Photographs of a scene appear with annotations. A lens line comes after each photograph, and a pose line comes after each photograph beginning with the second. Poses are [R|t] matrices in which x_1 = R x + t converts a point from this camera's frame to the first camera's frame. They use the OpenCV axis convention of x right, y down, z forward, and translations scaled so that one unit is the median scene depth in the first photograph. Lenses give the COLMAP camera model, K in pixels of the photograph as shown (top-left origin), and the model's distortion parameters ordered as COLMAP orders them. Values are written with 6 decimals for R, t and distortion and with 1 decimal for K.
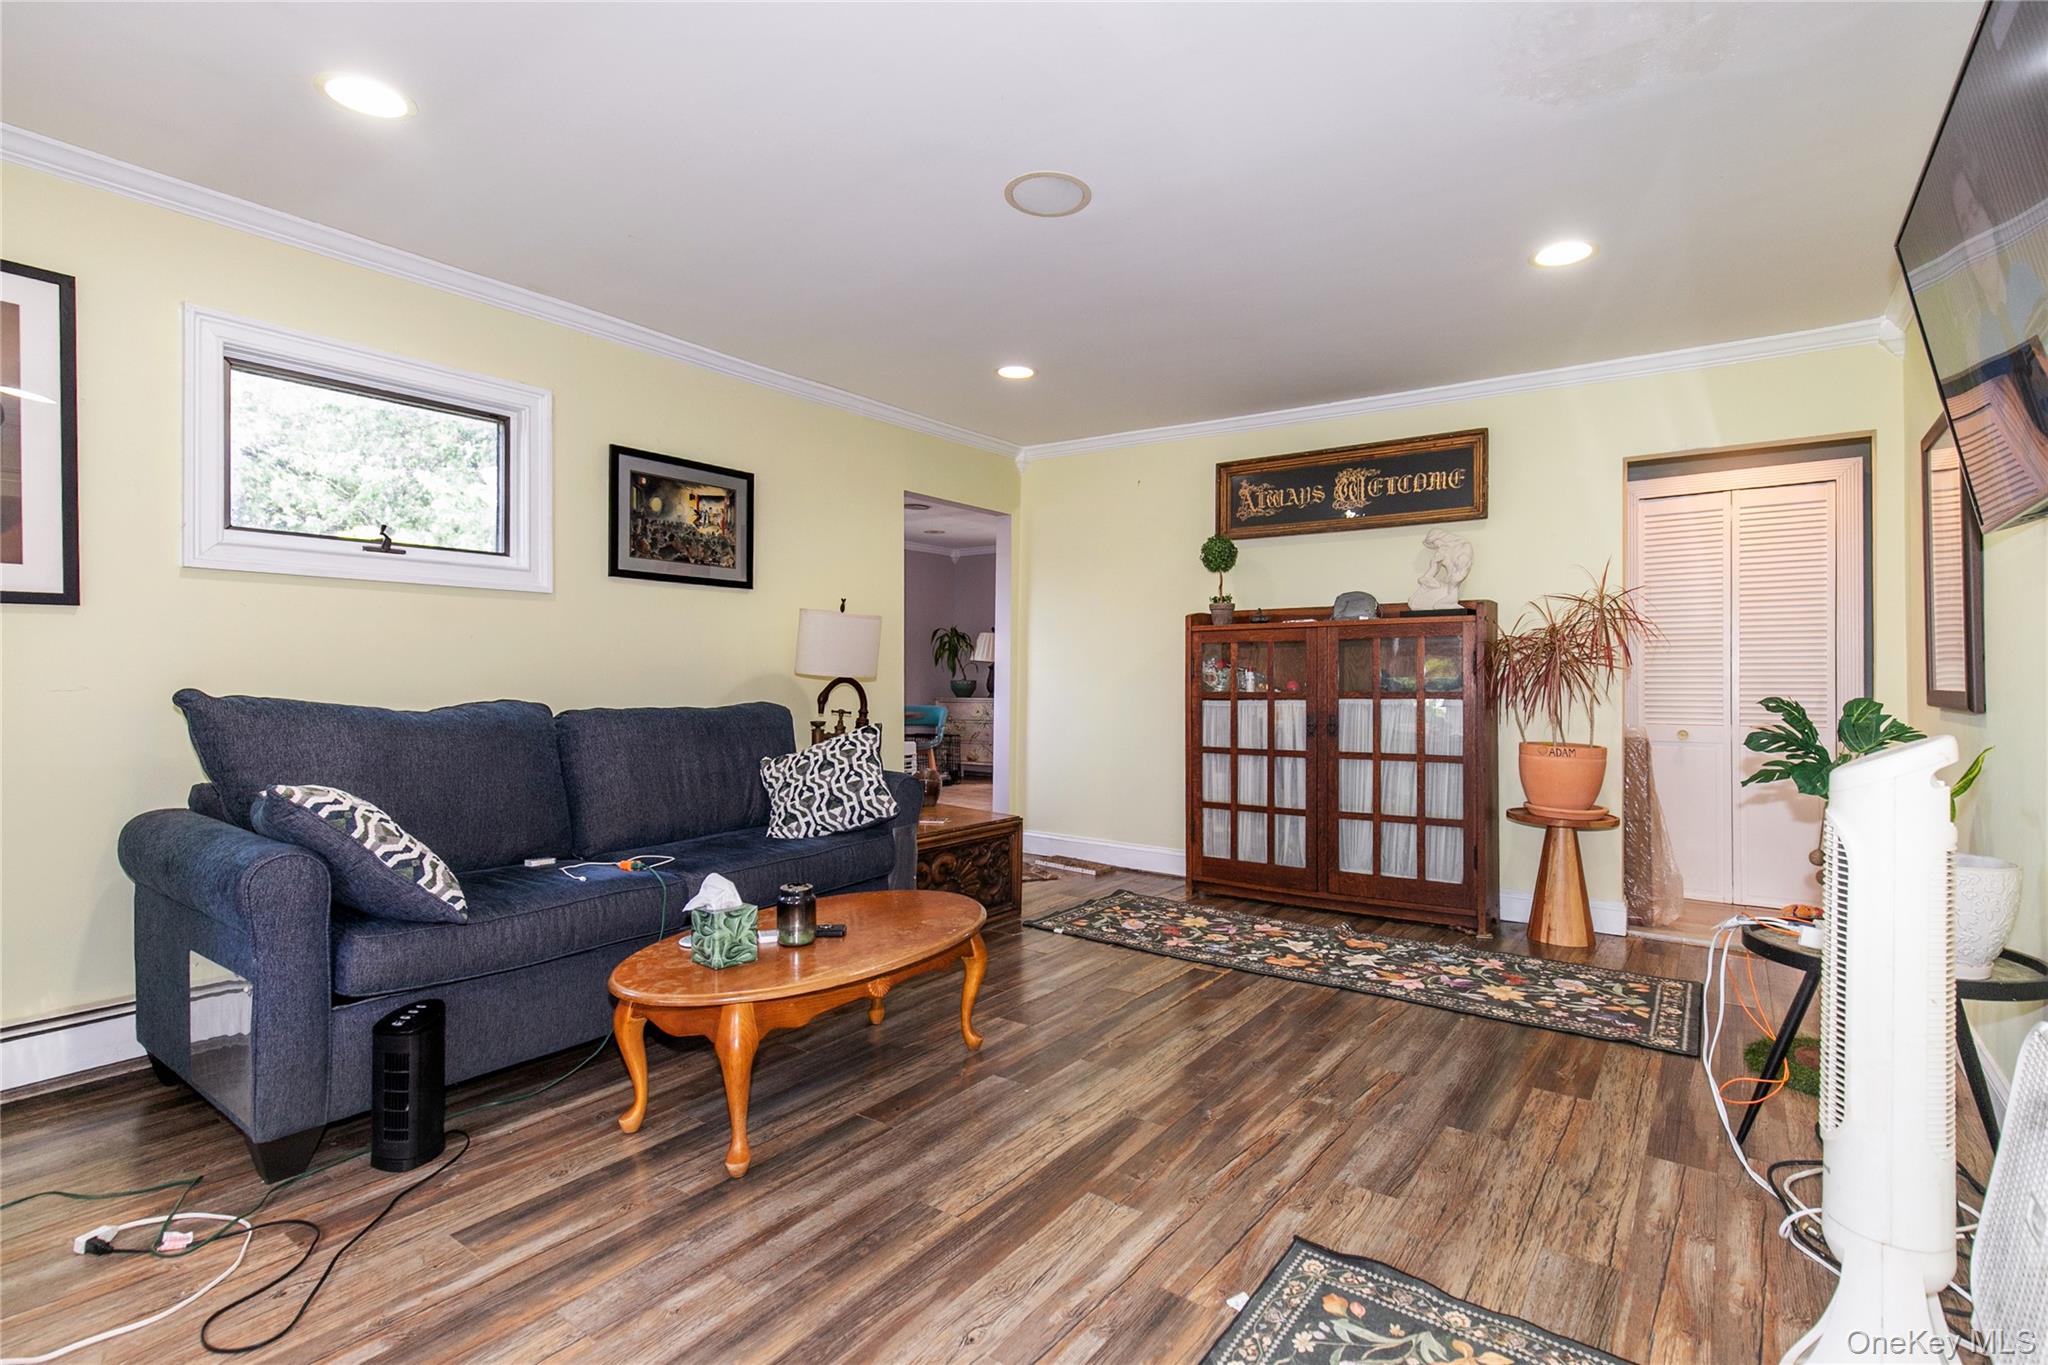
lens RADIAL K [[927.9, 0, 1036.2], [0, 927.9, 688.3], [0, 0, 1]] dist [0.002097, -0.000507]
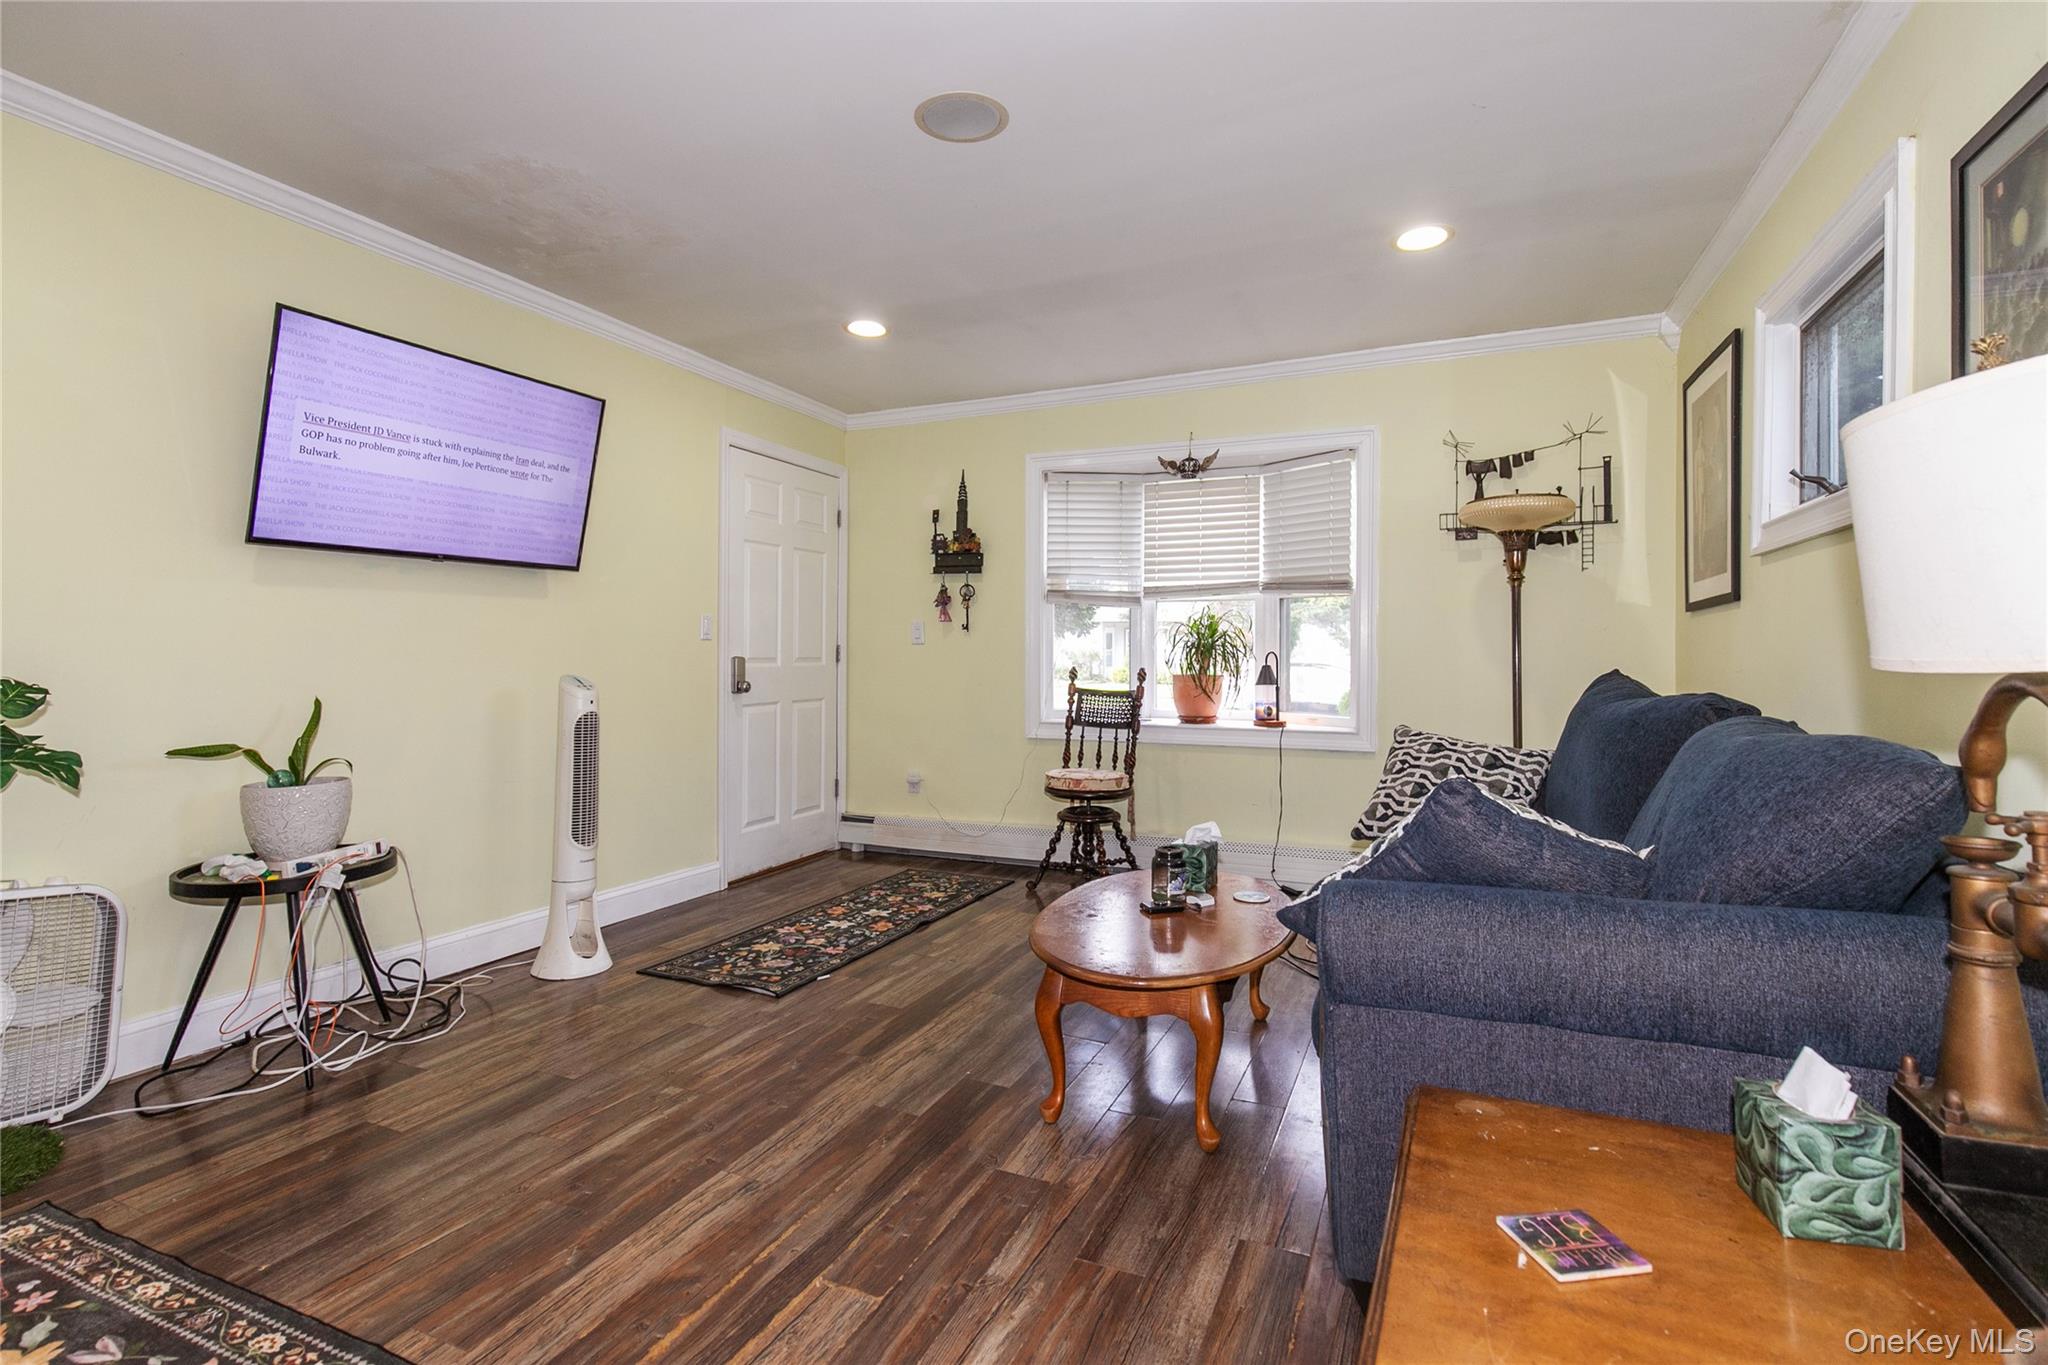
lens RADIAL K [[927.9, 0, 1036.2], [0, 927.9, 688.3], [0, 0, 1]] dist [0.002097, -0.000507]
pose [[-0.972810, 0.002461, -0.231593, 0.165508], [-0.006087, 0.999326, 0.036189, -0.027663], [0.231526, 0.036615, -0.972139, 2.162583]]
